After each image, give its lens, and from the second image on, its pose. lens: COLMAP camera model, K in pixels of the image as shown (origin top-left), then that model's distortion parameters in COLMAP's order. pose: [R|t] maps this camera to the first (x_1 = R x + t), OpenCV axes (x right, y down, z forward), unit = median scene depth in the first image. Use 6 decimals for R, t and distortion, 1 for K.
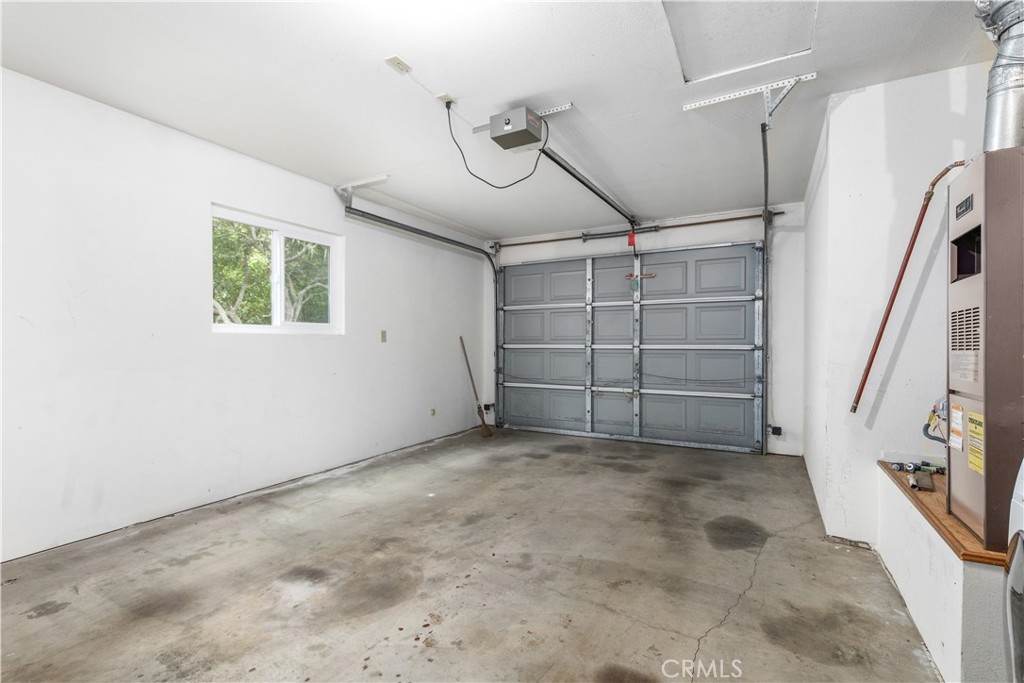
lens RADIAL K [[467.7, 0, 512.0], [0, 467.7, 344.8], [0, 0, 1]] dist [0.001803, -0.000256]
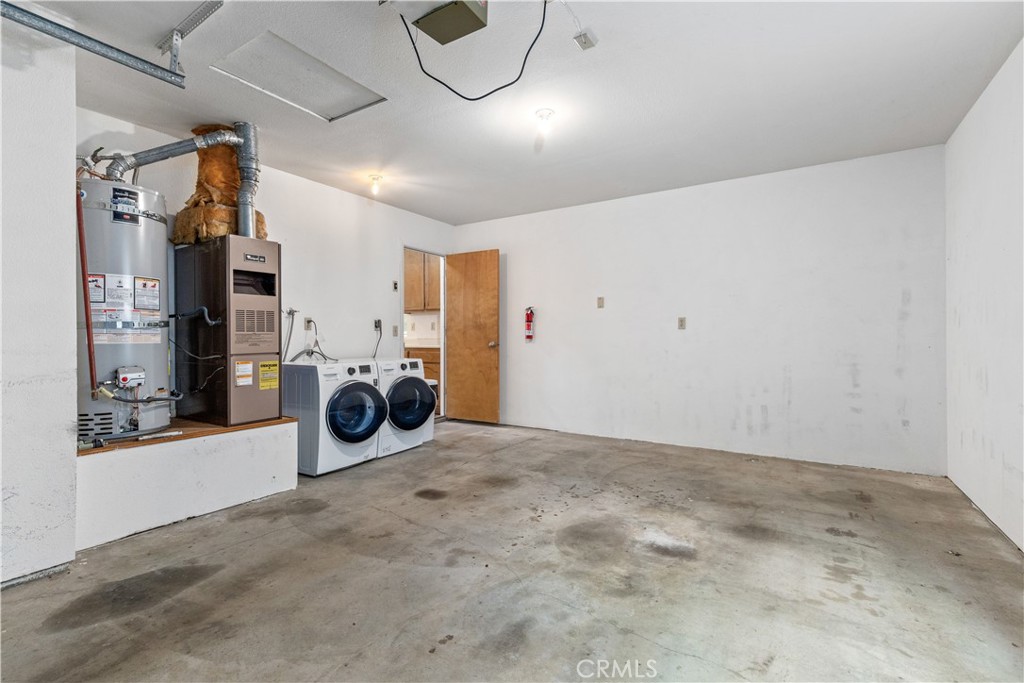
lens RADIAL K [[467.7, 0, 511.9], [0, 467.7, 339.3], [0, 0, 1]] dist [0.001803, -0.000256]
pose [[-0.998344, -0.000629, 0.057516, -0.138562], [-0.000135, 0.999963, 0.008602, 0.019289], [-0.057519, 0.008580, -0.998308, 1.905678]]
